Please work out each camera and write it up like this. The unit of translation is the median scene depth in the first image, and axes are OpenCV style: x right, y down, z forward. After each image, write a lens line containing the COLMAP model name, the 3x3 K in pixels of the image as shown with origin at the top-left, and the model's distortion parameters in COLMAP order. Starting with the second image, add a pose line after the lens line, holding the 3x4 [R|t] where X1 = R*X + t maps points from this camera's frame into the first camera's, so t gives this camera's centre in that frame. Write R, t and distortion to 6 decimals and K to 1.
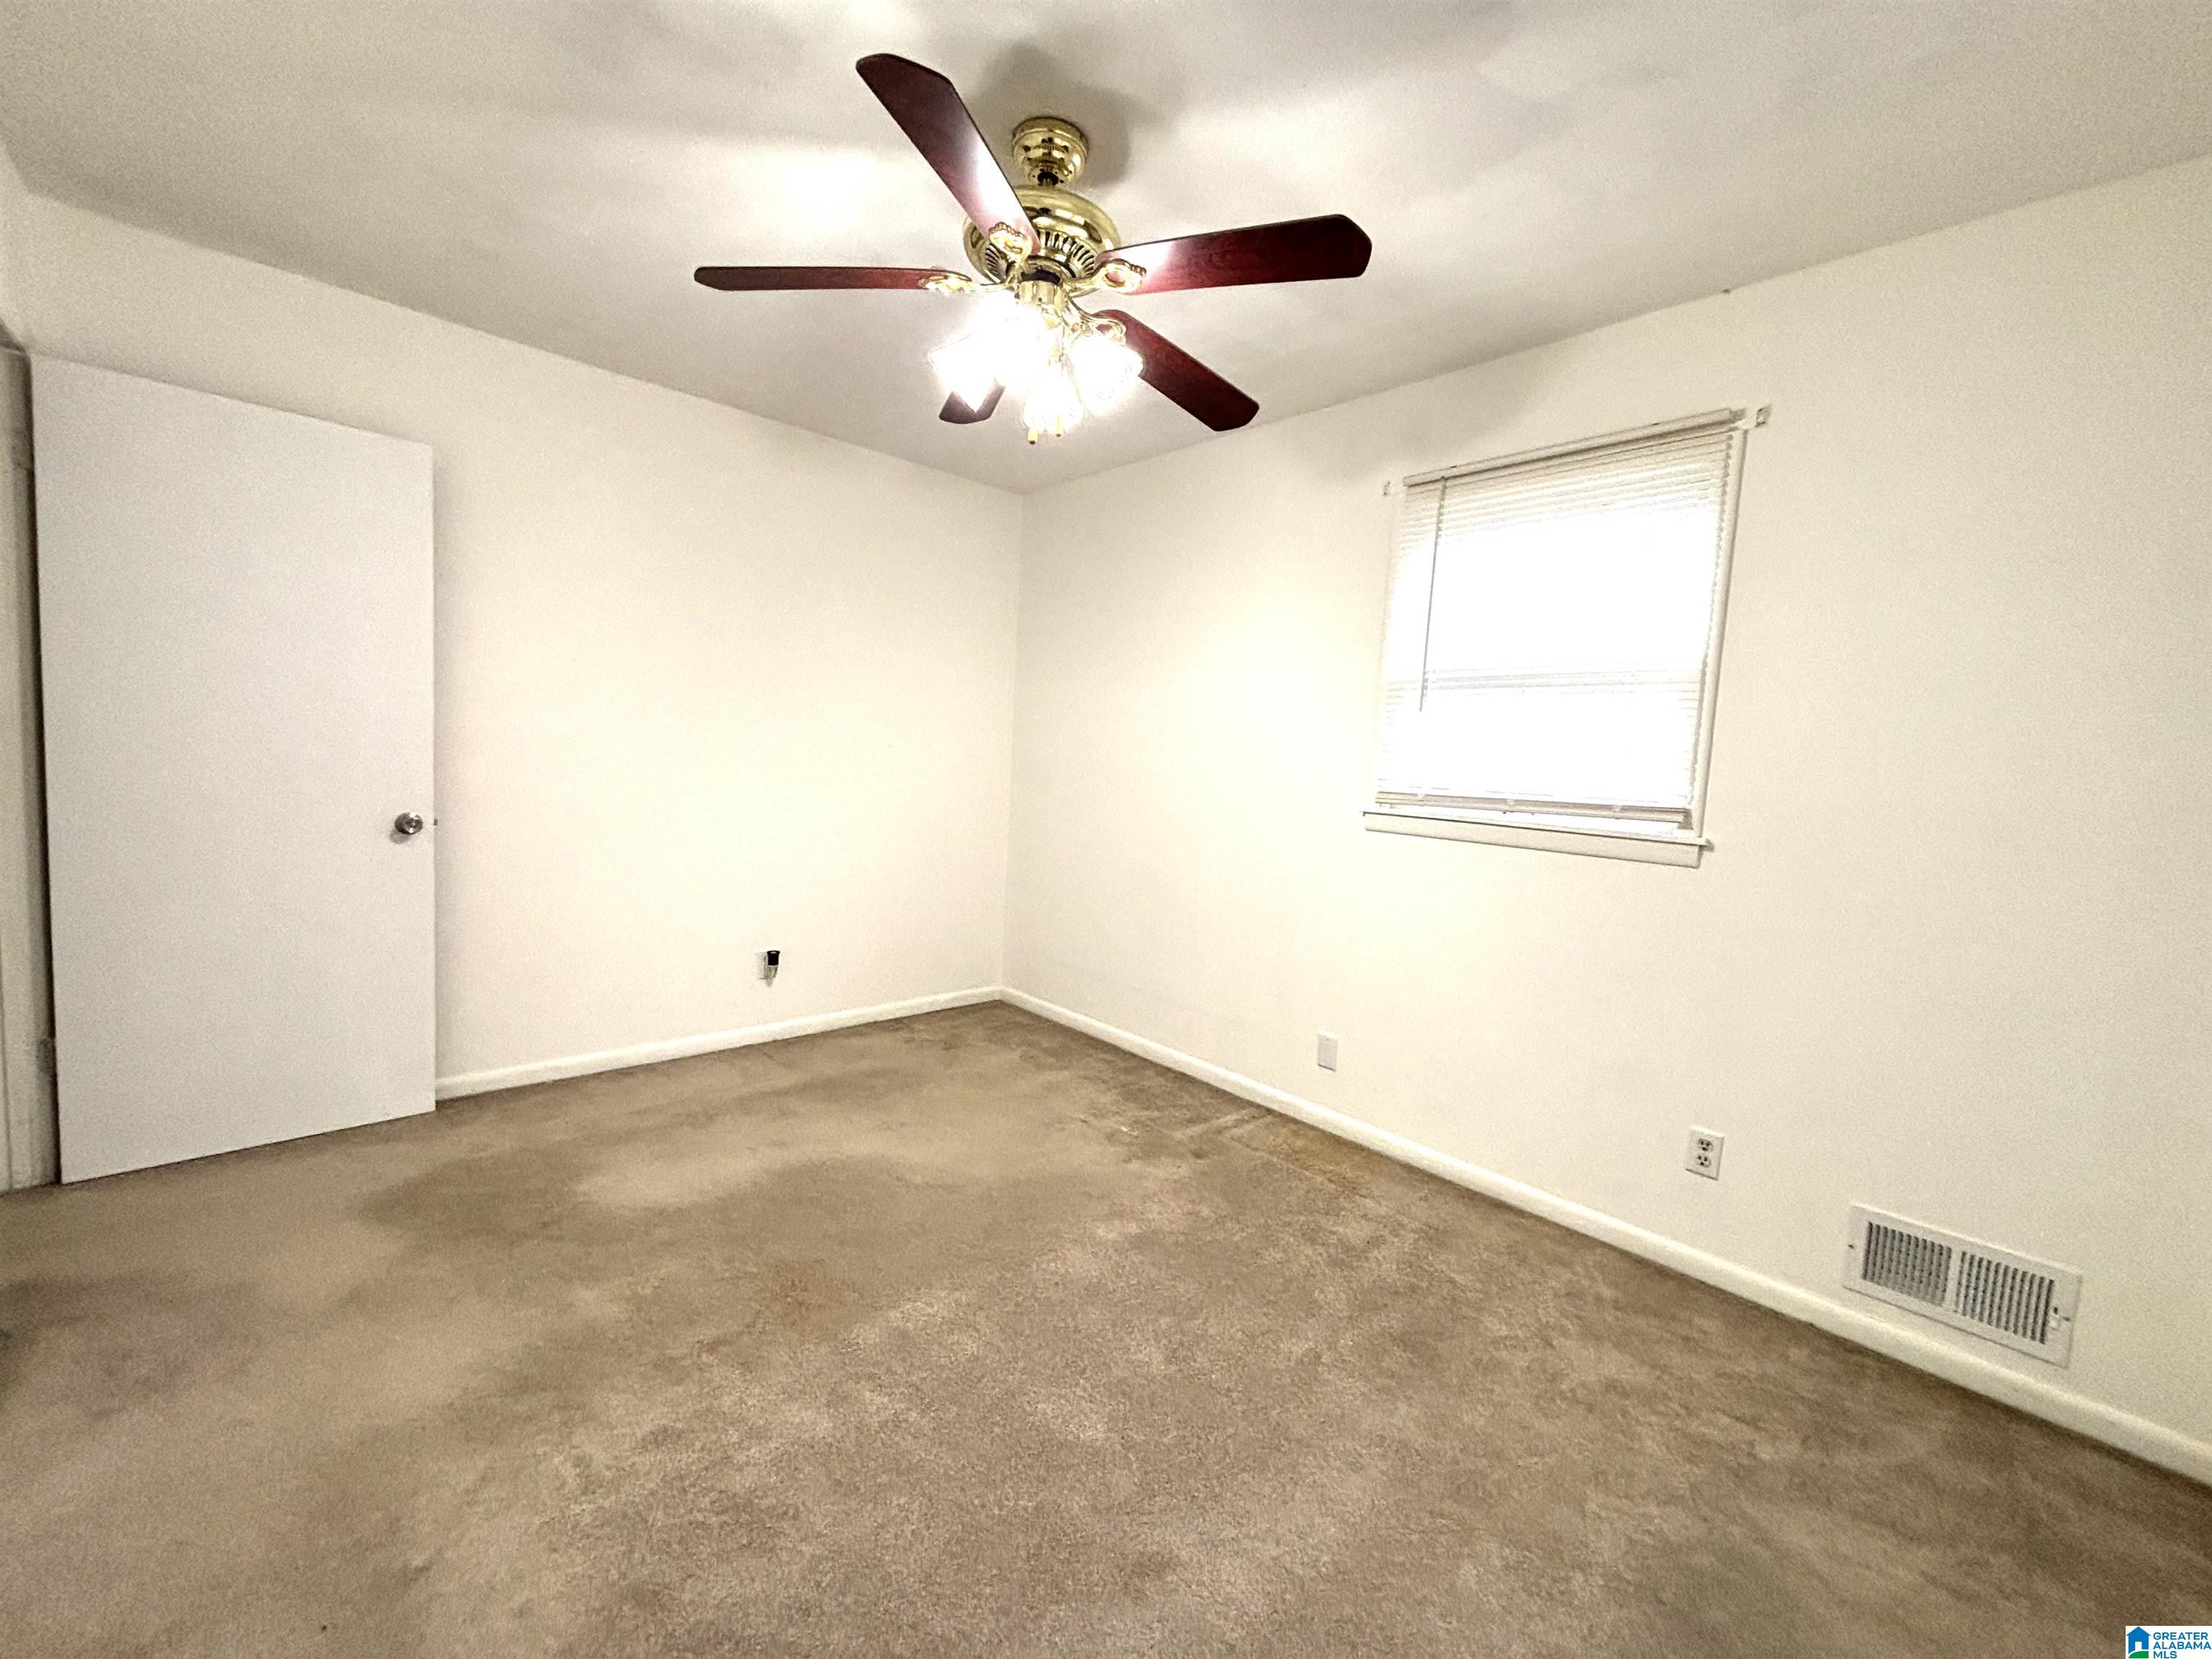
lens RADIAL K [[875.8, 0, 1119.8], [0, 875.8, 836.3], [0, 0, 1]] dist [0.001809, -0.000137]
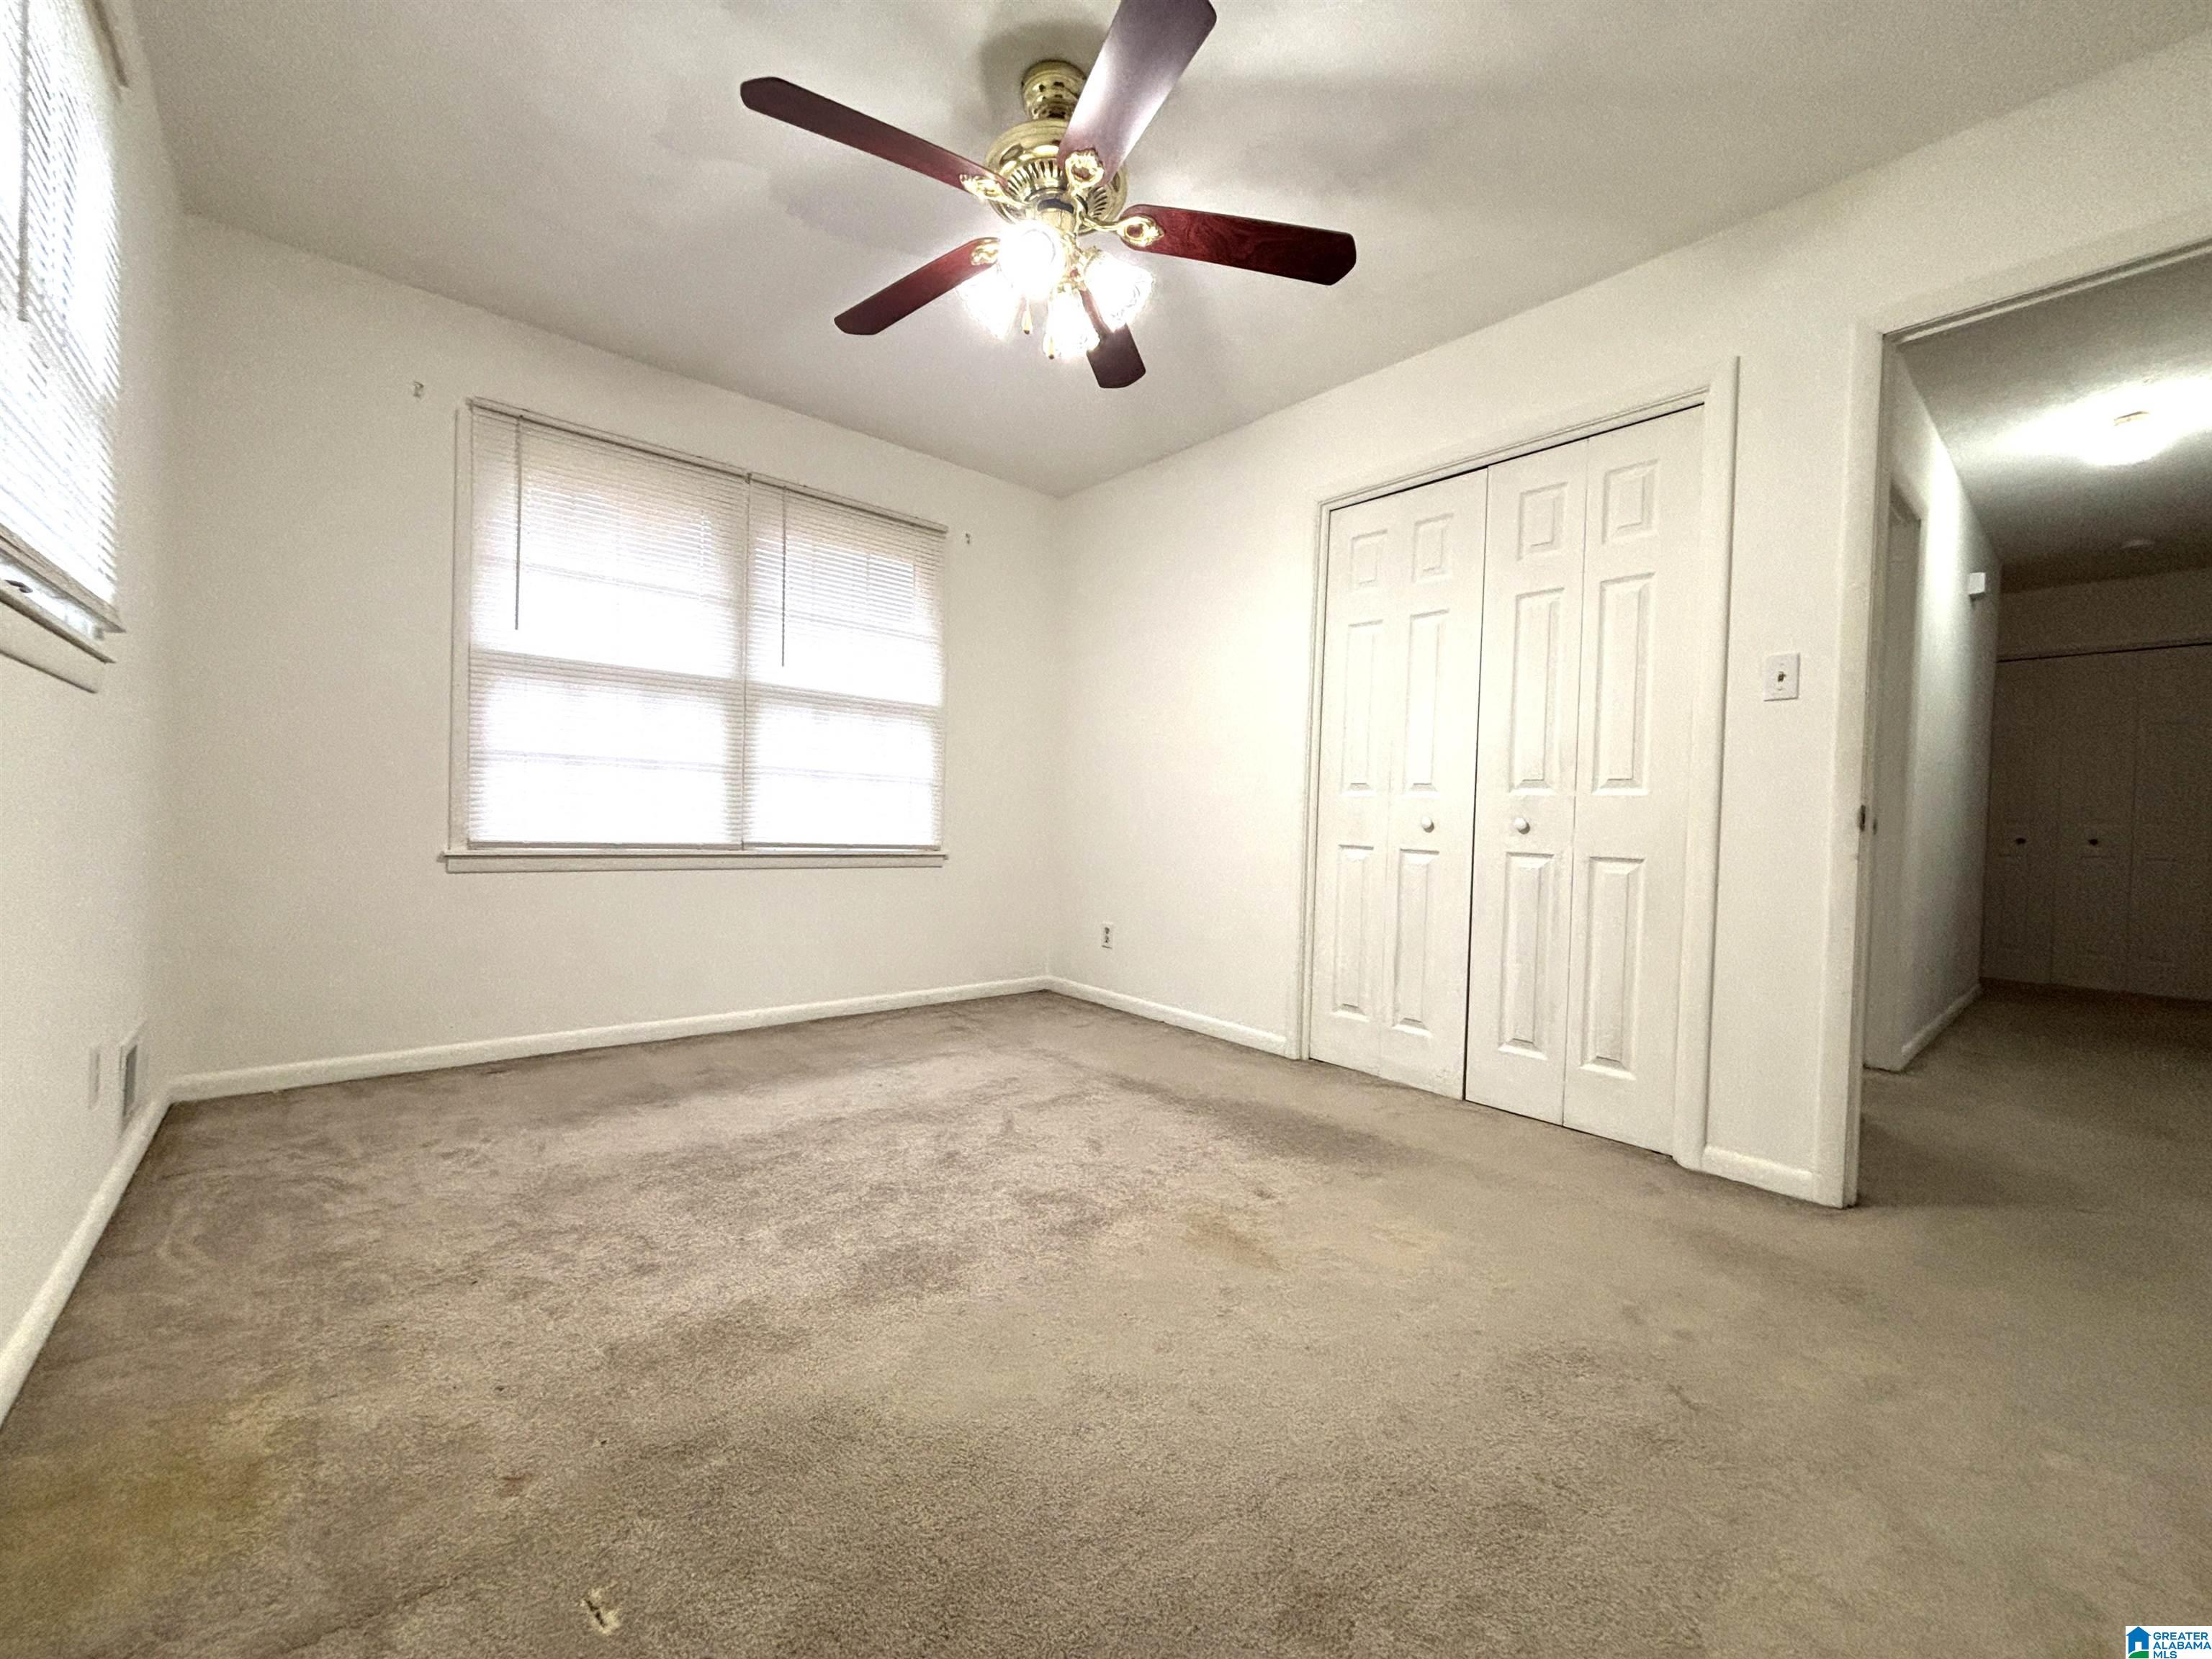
lens RADIAL K [[887.5, 0, 1106.0], [0, 887.5, 829.5], [0, 0, 1]] dist [-0.000699, -0.000229]
pose [[-0.994606, -0.094381, 0.043034, -0.180815], [-0.089721, 0.990964, 0.099705, 0.000563], [-0.052055, 0.095306, -0.994086, 1.421765]]
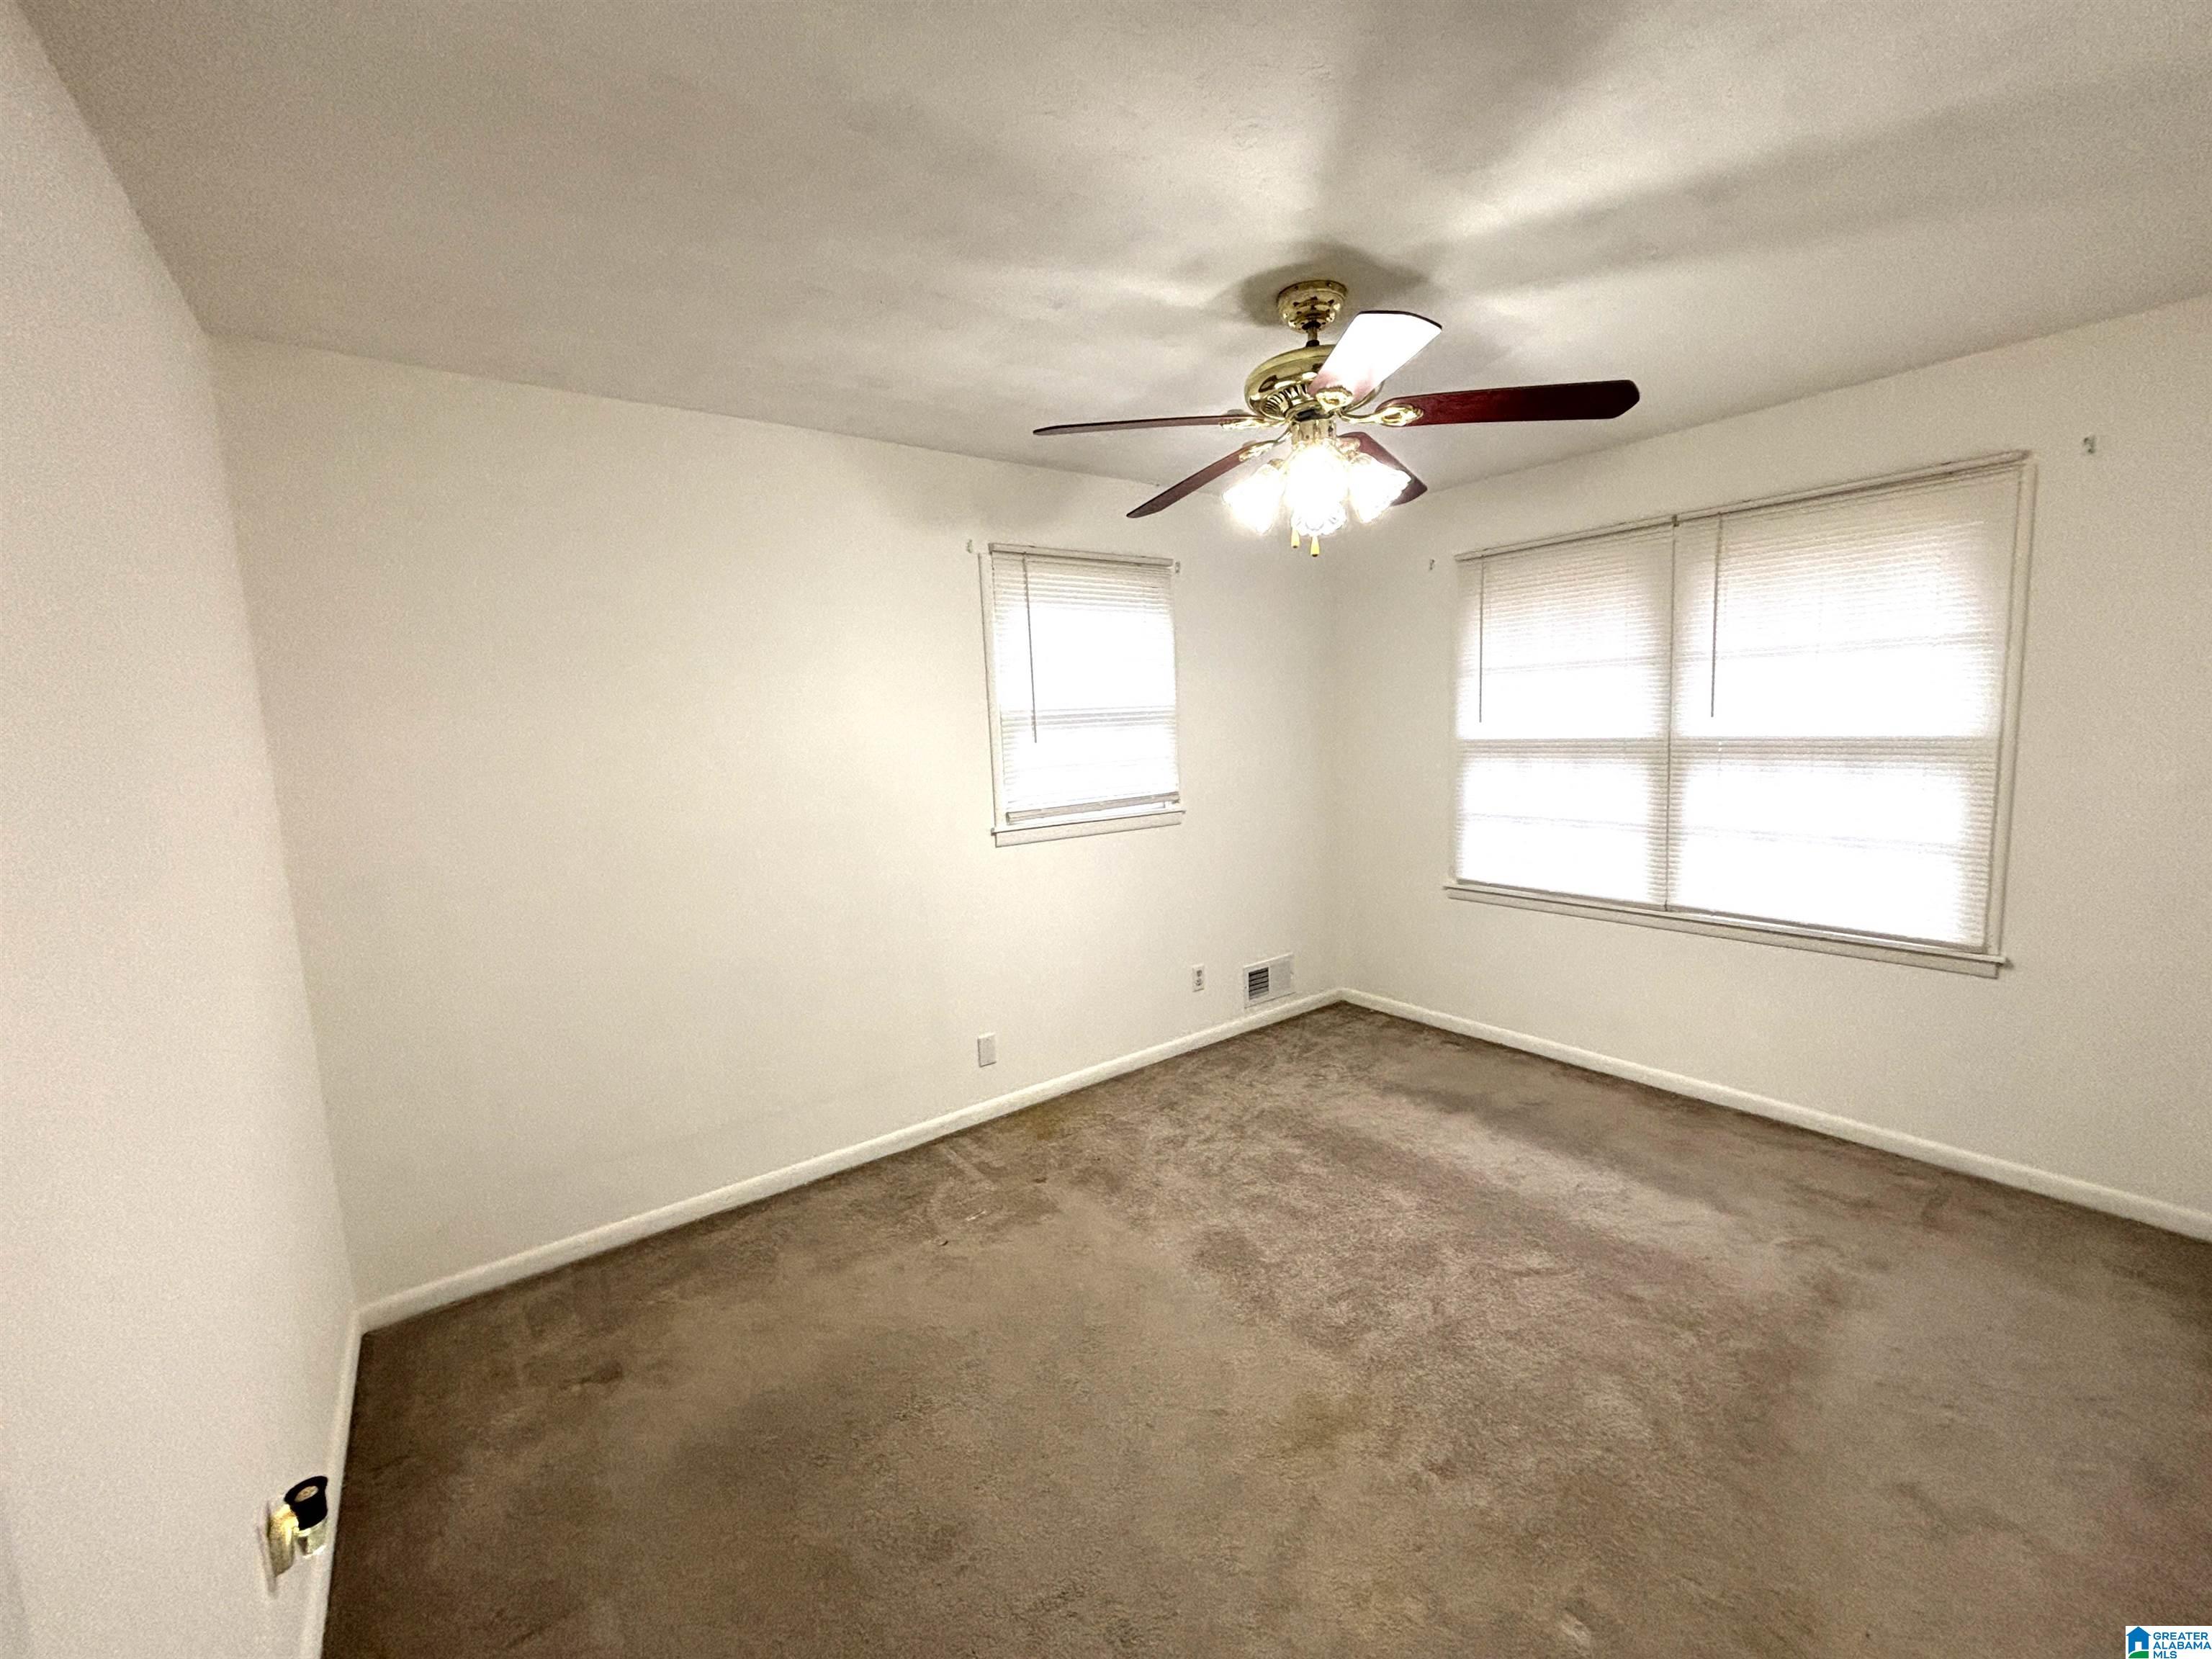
lens RADIAL K [[887.5, 0, 1106.0], [0, 887.5, 829.5], [0, 0, 1]] dist [-0.000699, -0.000229]
pose [[0.111132, -0.183961, 0.976631, -0.906200], [0.130926, 0.976863, 0.169107, -0.226671], [-0.985144, 0.109073, 0.132646, 0.768240]]
